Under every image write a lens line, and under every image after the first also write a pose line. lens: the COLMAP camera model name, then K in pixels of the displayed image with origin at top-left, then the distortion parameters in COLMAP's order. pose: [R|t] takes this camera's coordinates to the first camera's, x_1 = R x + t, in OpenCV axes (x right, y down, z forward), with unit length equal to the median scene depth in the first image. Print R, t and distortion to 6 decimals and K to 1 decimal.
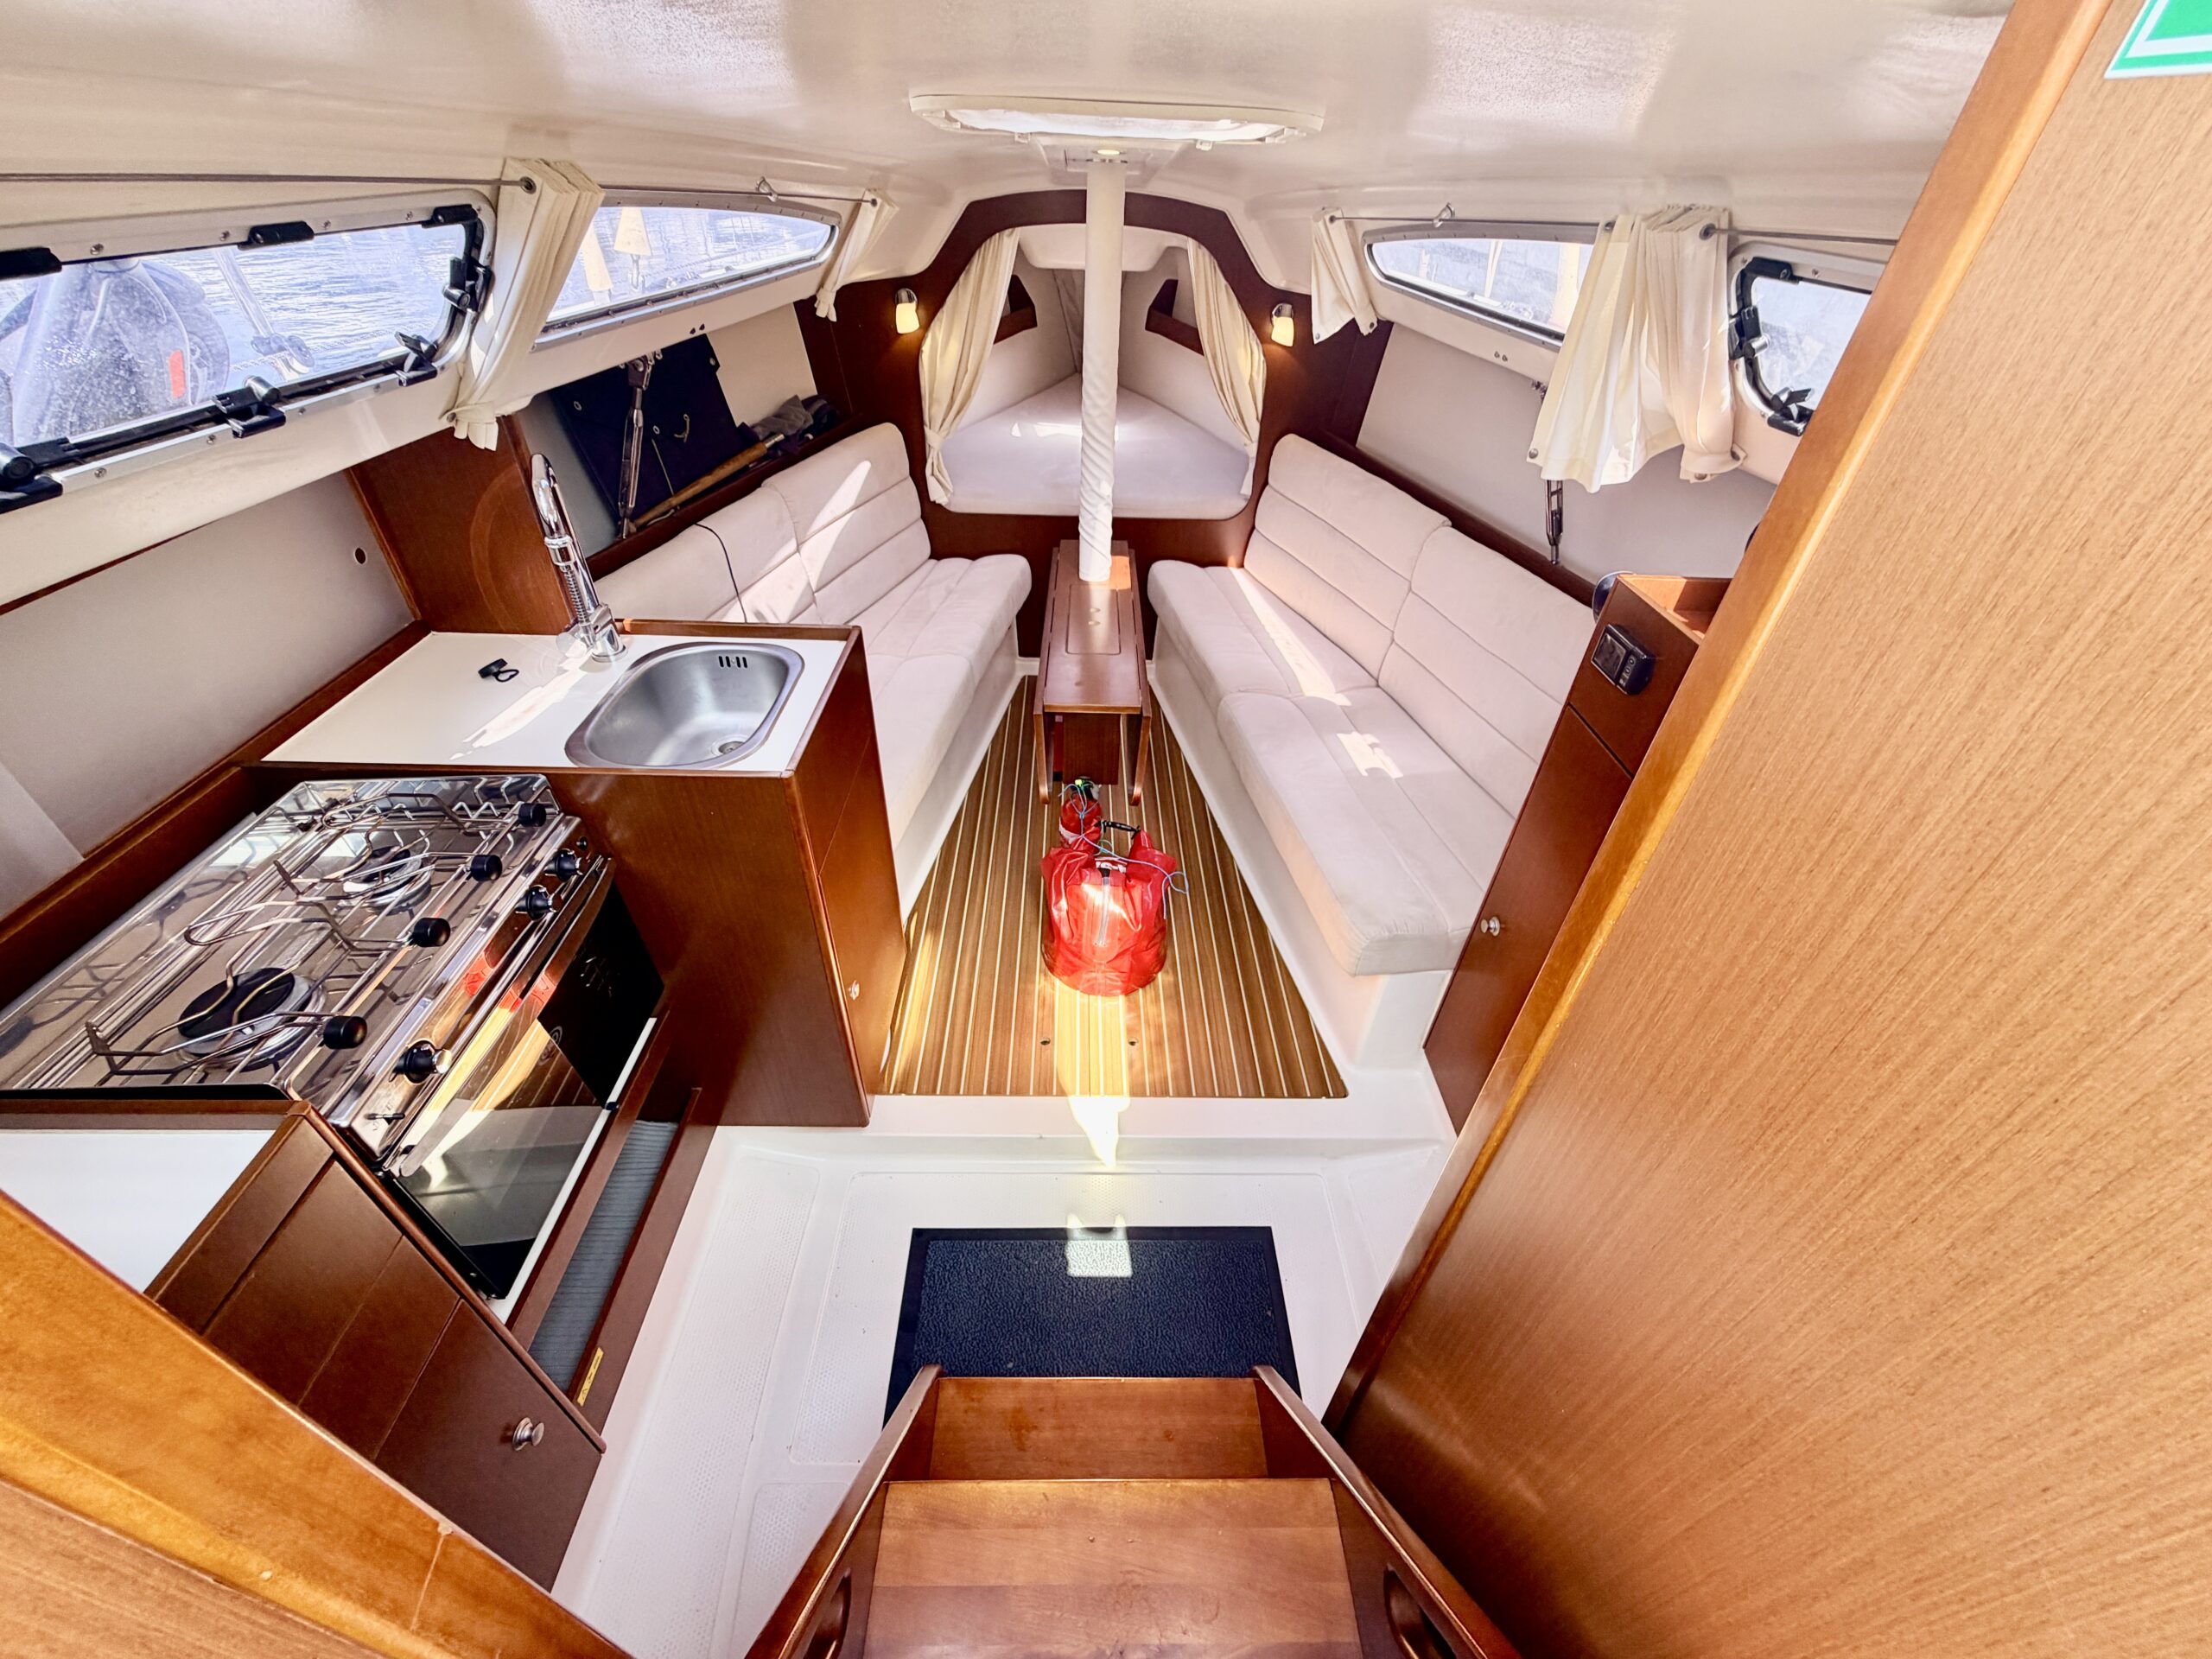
lens RADIAL K [[881.1, 0, 1097.5], [0, 881.1, 821.4], [0, 0, 1]] dist [0.000703, -0.000024]
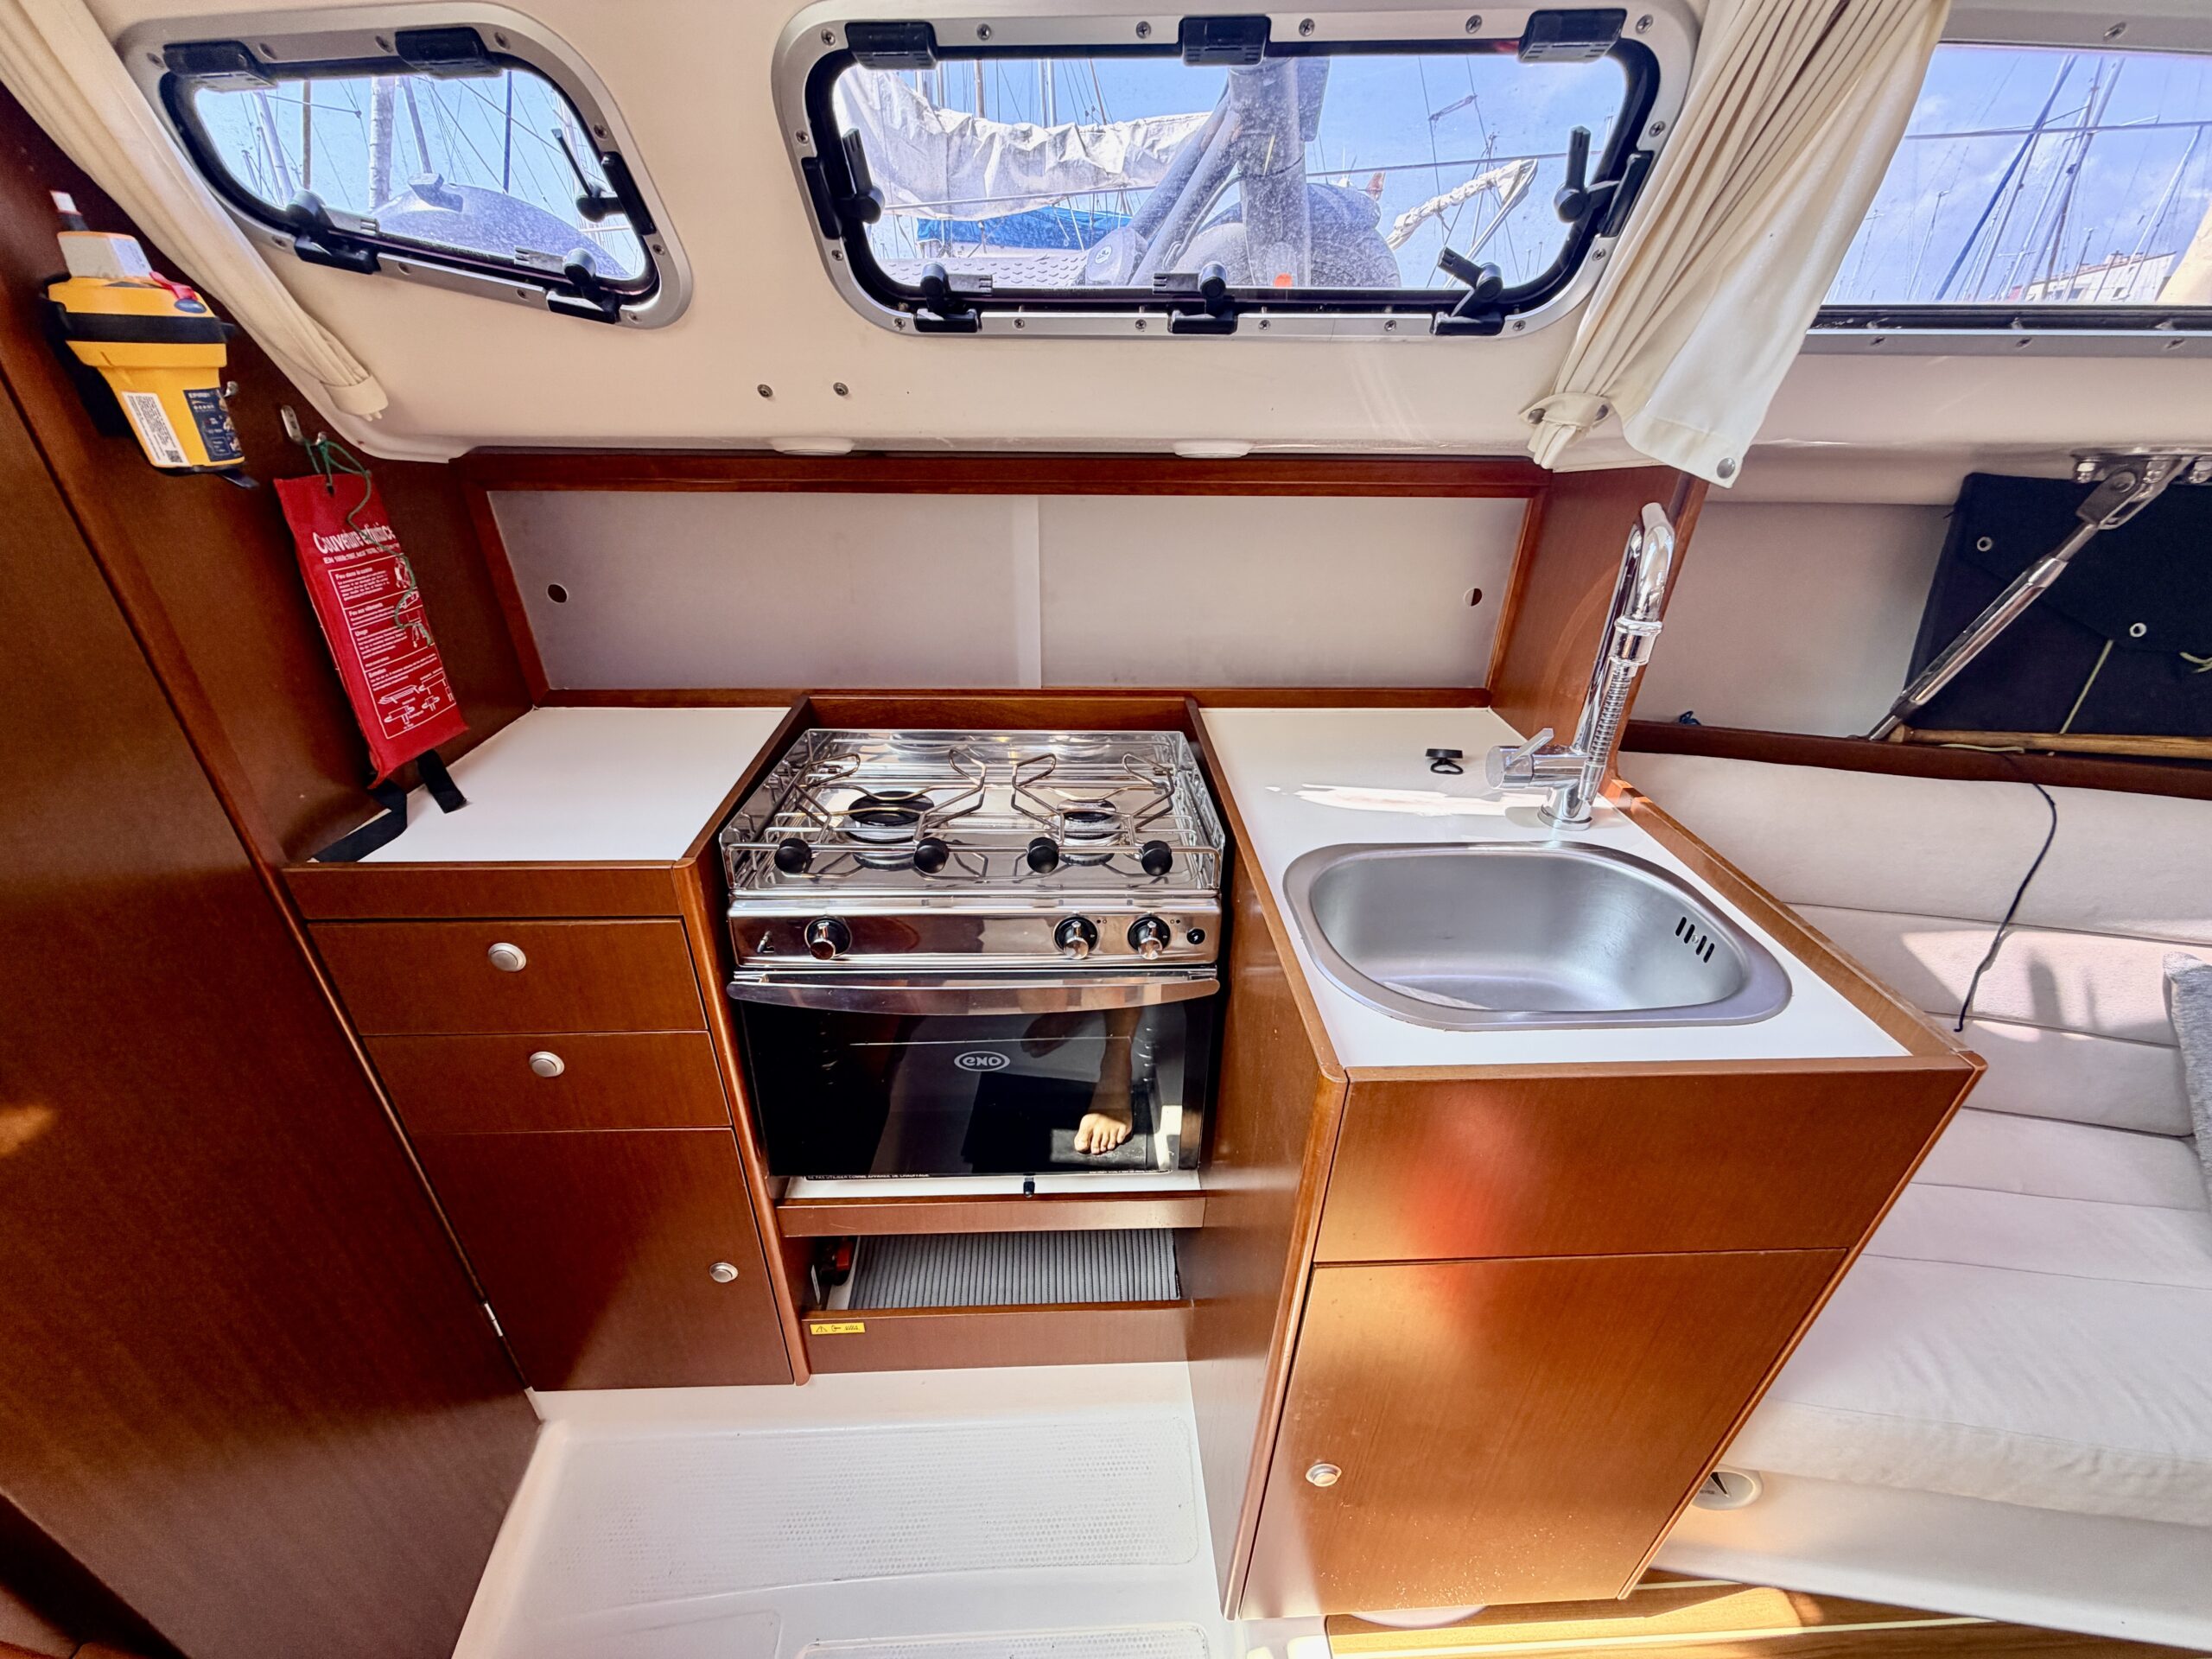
lens RADIAL K [[881.1, 0, 1097.5], [0, 881.1, 821.4], [0, 0, 1]] dist [0.000703, -0.000024]
pose [[0.033909, 0.447323, -0.893729, 0.011878], [-0.623098, 0.708634, 0.331040, -0.113067], [0.781409, 0.545655, 0.302755, 0.319636]]
